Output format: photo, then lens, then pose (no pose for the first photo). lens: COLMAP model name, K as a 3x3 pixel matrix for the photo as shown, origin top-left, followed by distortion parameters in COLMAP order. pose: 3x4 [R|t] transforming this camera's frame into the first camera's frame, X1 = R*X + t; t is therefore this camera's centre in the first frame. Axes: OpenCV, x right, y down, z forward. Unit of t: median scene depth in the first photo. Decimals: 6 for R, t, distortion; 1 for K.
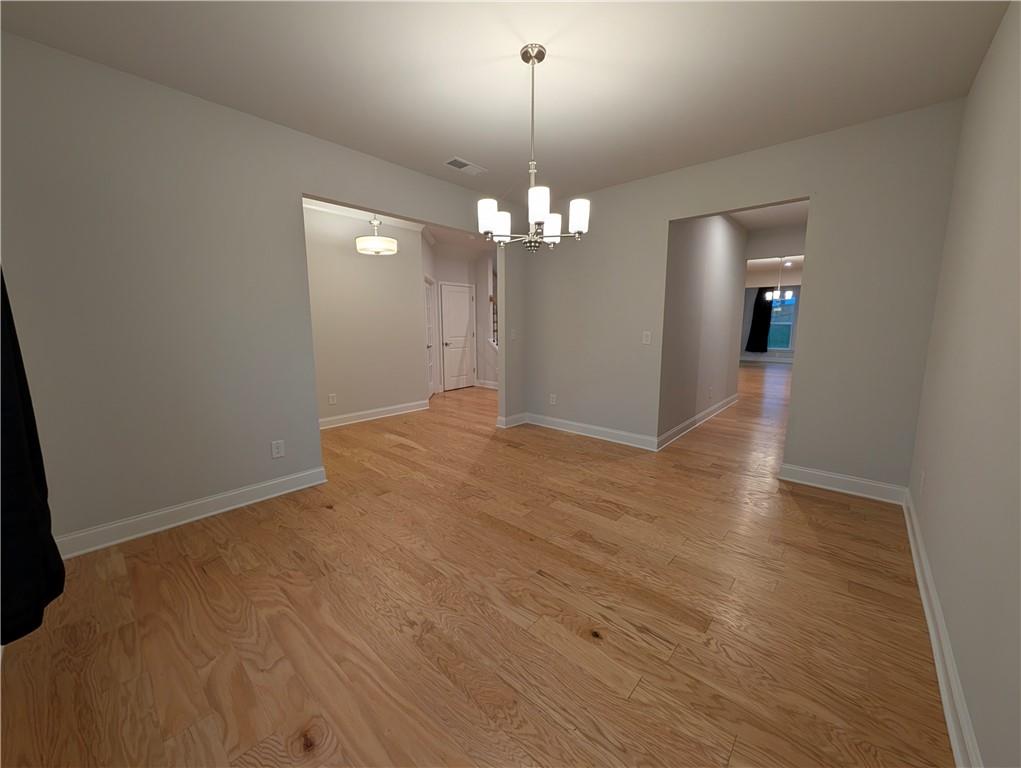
lens RADIAL K [[389.0, 0, 511.4], [0, 389.0, 379.2], [0, 0, 1]] dist [0.000492, 0.000455]
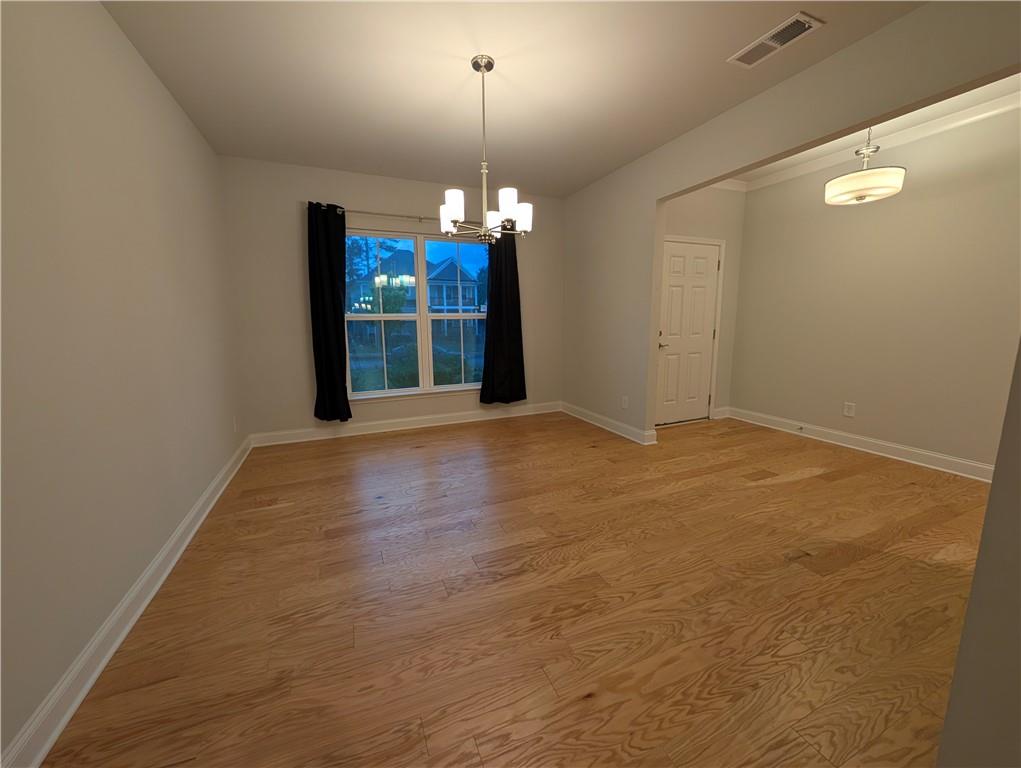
lens RADIAL K [[389.0, 0, 511.4], [0, 389.0, 379.2], [0, 0, 1]] dist [0.000492, 0.000455]
pose [[-0.416219, 0.148275, -0.897093, 0.728726], [-0.119076, 0.969229, 0.215445, -0.138059], [0.901434, 0.196494, -0.385755, 1.064799]]
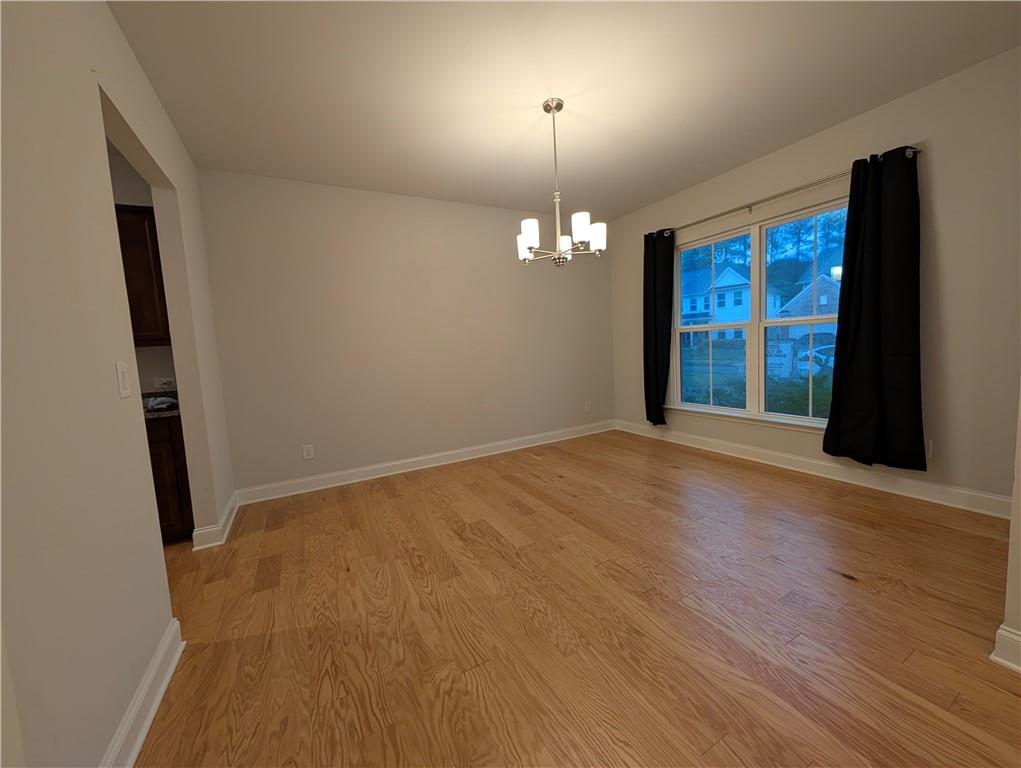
lens RADIAL K [[389.0, 0, 511.4], [0, 389.0, 379.2], [0, 0, 1]] dist [0.000492, 0.000455]
pose [[-0.941676, 0.024028, 0.335662, -0.132429], [0.103076, 0.970100, 0.219728, -0.184216], [-0.320346, 0.241511, -0.915997, 1.501395]]
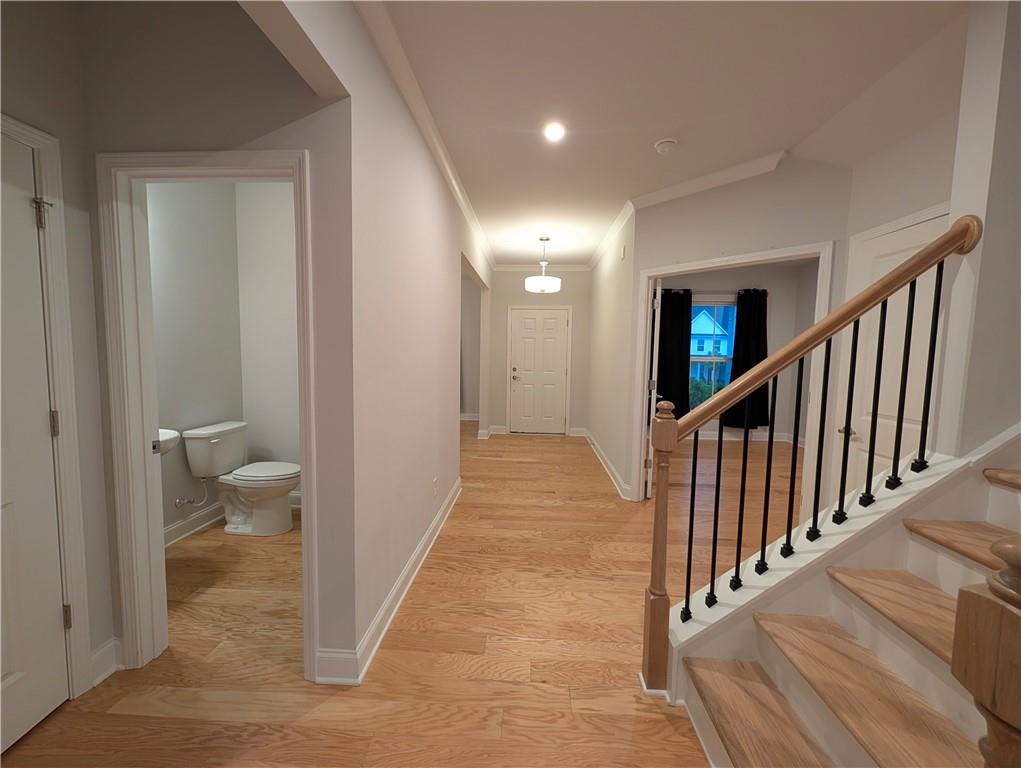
lens RADIAL K [[389.0, 0, 511.4], [0, 389.0, 379.2], [0, 0, 1]] dist [0.000492, 0.000455]
pose [[-0.781215, 0.034653, -0.623299, 0.550141], [-0.103093, 0.977587, 0.183563, -0.375739], [0.615690, 0.207660, -0.760133, 2.477954]]
